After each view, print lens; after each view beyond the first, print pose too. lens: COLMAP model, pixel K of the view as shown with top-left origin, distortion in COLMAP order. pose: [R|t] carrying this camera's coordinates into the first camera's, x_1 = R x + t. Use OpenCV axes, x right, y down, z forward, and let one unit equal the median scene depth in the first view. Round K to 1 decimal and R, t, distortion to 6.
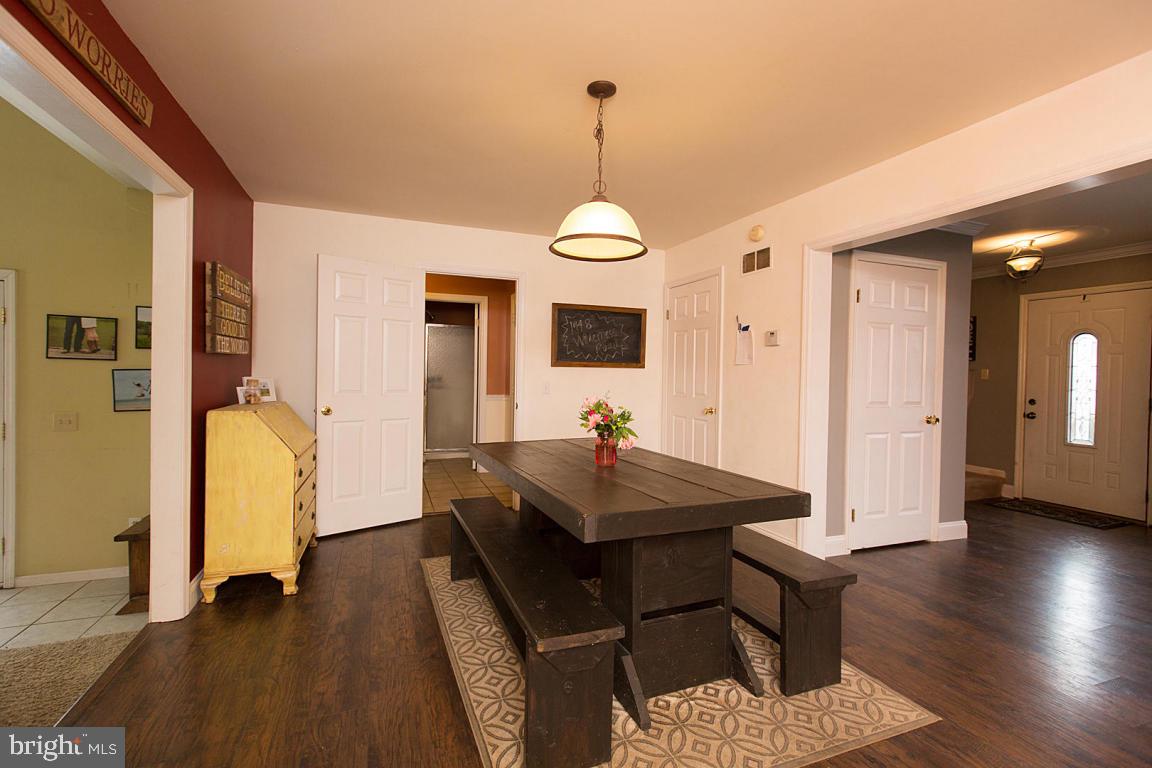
lens RADIAL K [[526.7, 0, 577.4], [0, 526.7, 380.4], [0, 0, 1]] dist [0.001296, -0.000257]
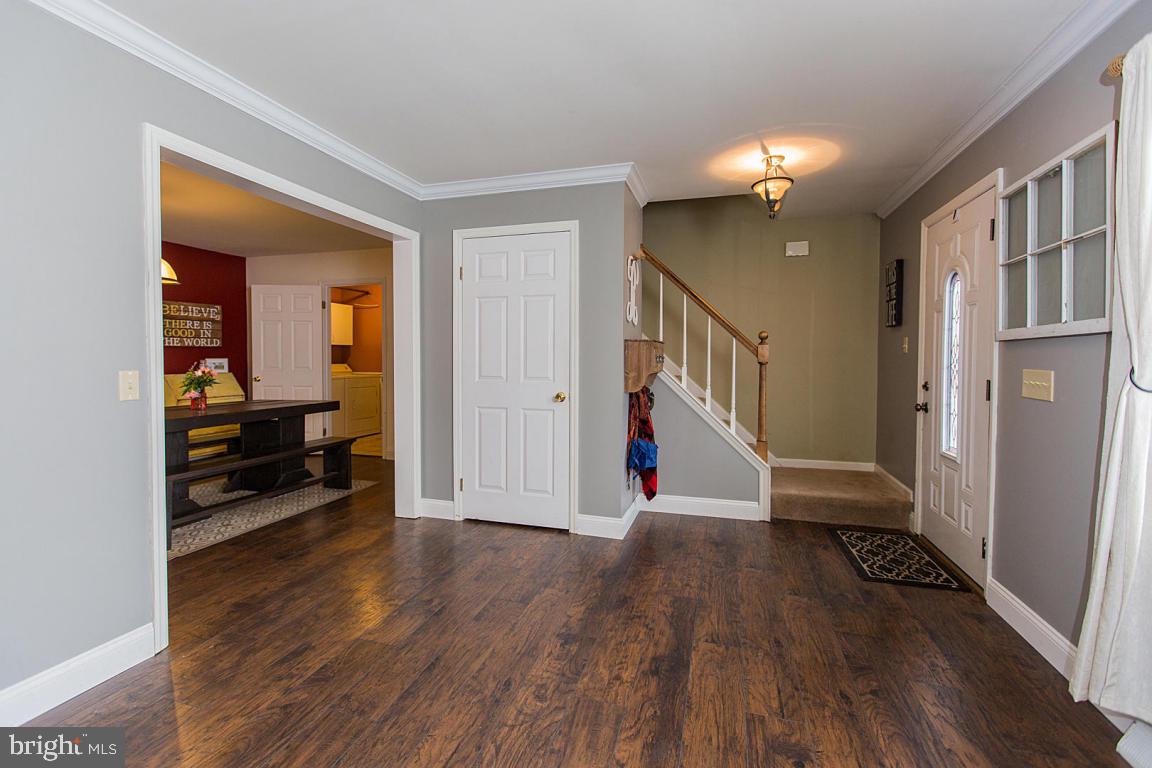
lens RADIAL K [[526.7, 0, 573.6], [0, 526.7, 379.1], [0, 0, 1]] dist [0.001296, -0.000257]
pose [[0.787927, 0.021120, -0.615407, 1.227046], [0.001180, 0.999358, 0.035808, 0.009271], [0.615768, -0.028940, 0.787396, 0.296584]]
